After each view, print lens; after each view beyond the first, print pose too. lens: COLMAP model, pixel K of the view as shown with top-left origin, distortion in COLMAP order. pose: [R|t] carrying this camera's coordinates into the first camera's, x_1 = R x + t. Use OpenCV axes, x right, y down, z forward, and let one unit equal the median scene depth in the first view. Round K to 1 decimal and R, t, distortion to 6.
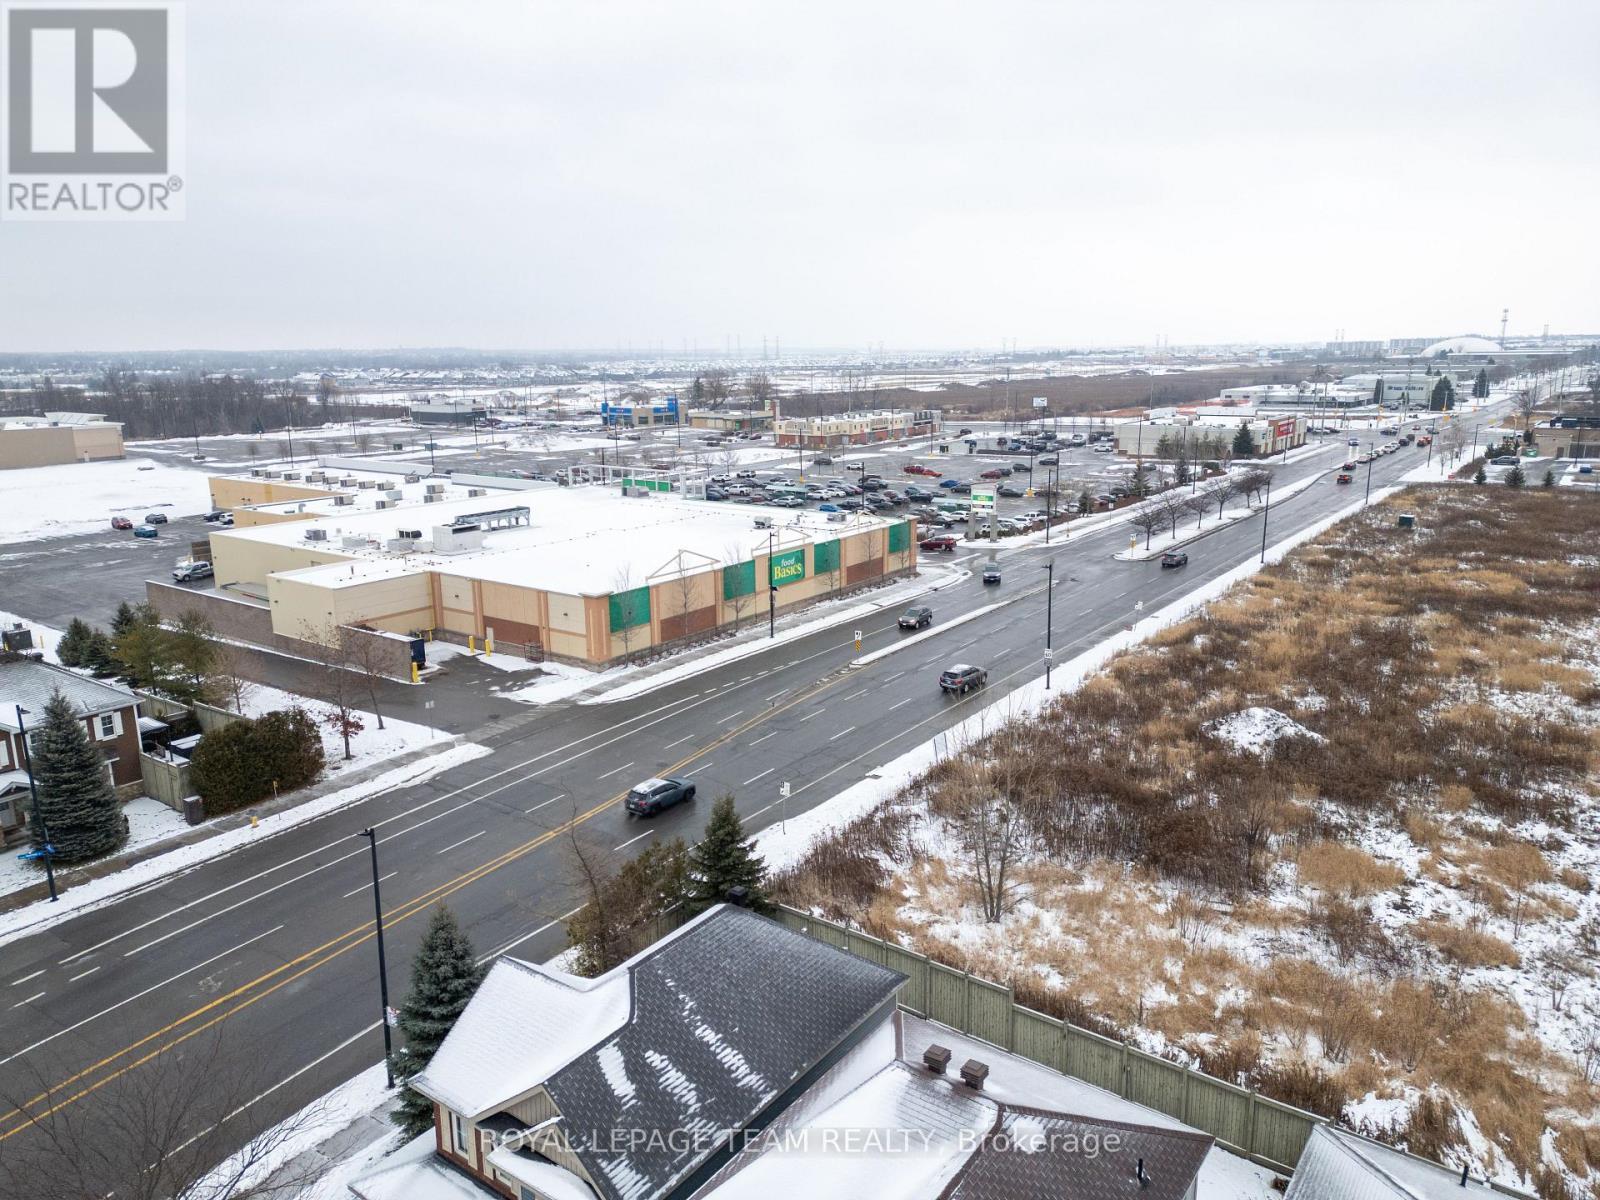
lens RADIAL K [[1116.9, 0, 800.0], [0, 1116.9, 600.0], [0, 0, 1]] dist [0.092362, -0.081199]
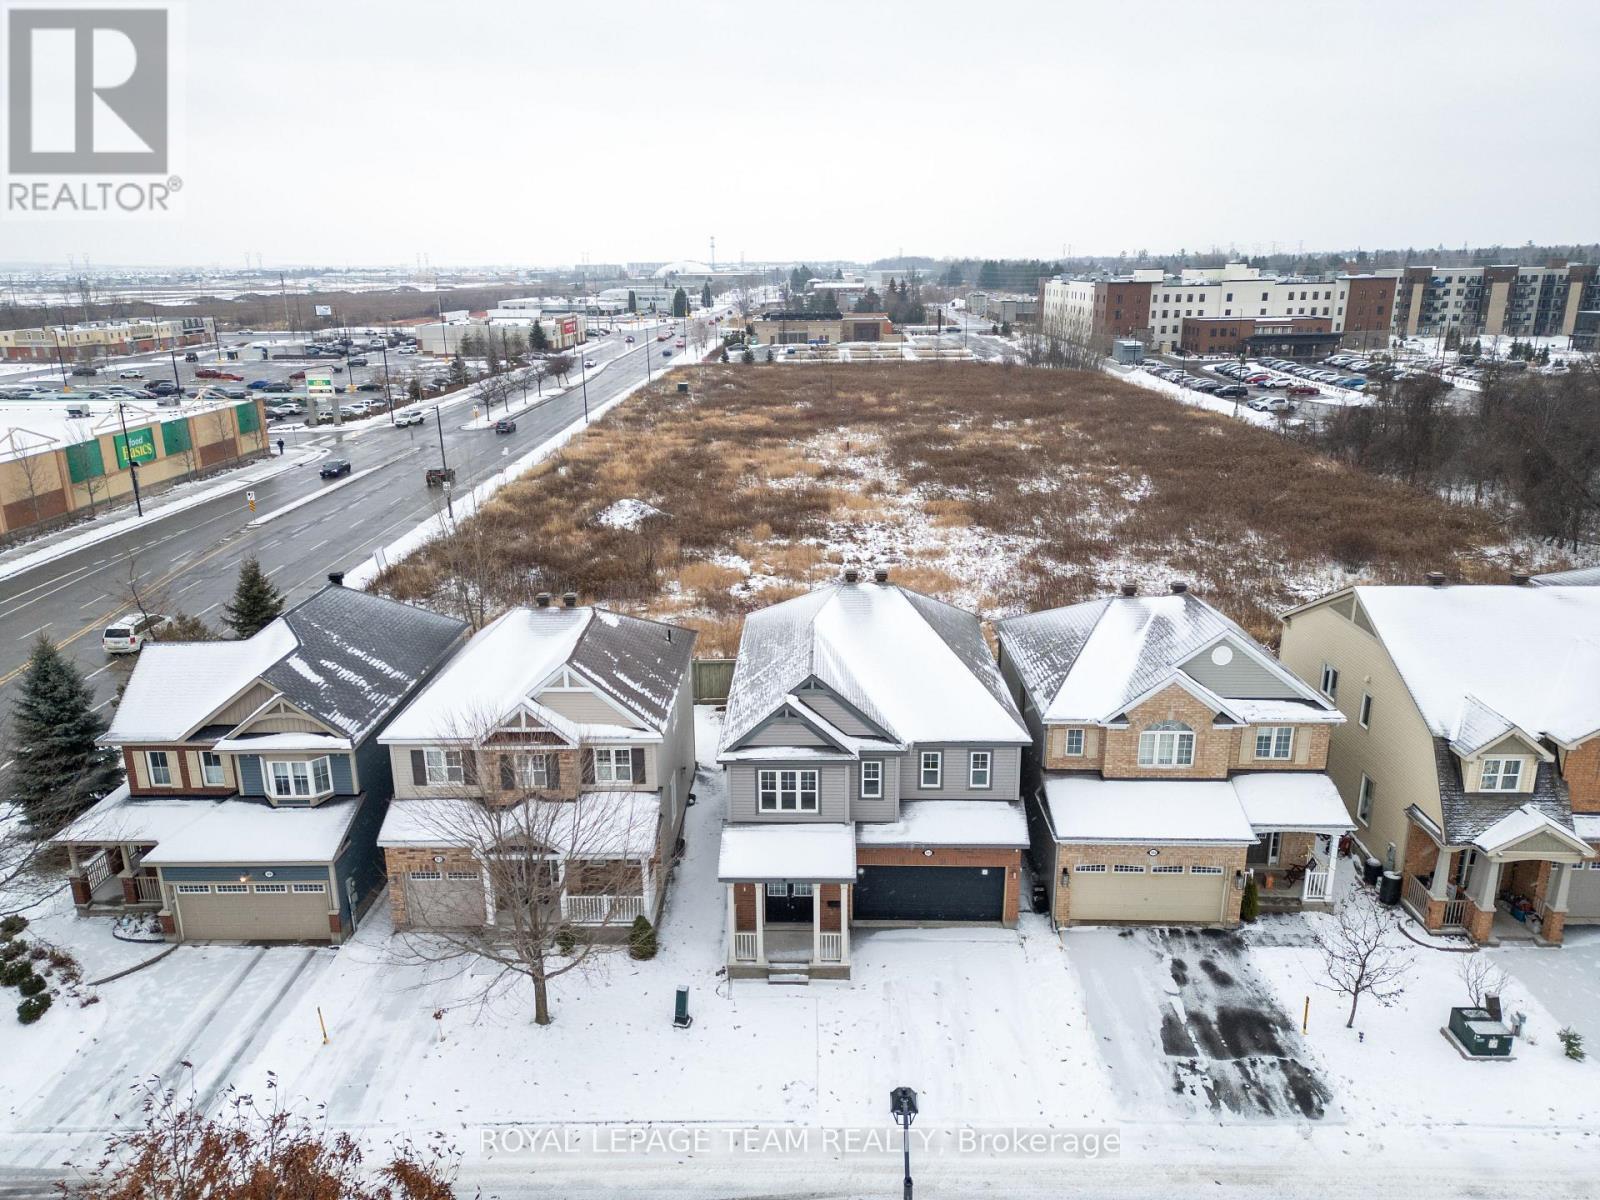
lens RADIAL K [[1116.9, 0, 800.0], [0, 1116.9, 600.0], [0, 0, 1]] dist [0.092362, -0.081199]
pose [[0.816846, -0.163420, 0.553224, -0.095173], [0.127751, 0.986467, 0.102771, 0.061993], [-0.562533, -0.013273, 0.826669, -0.102579]]
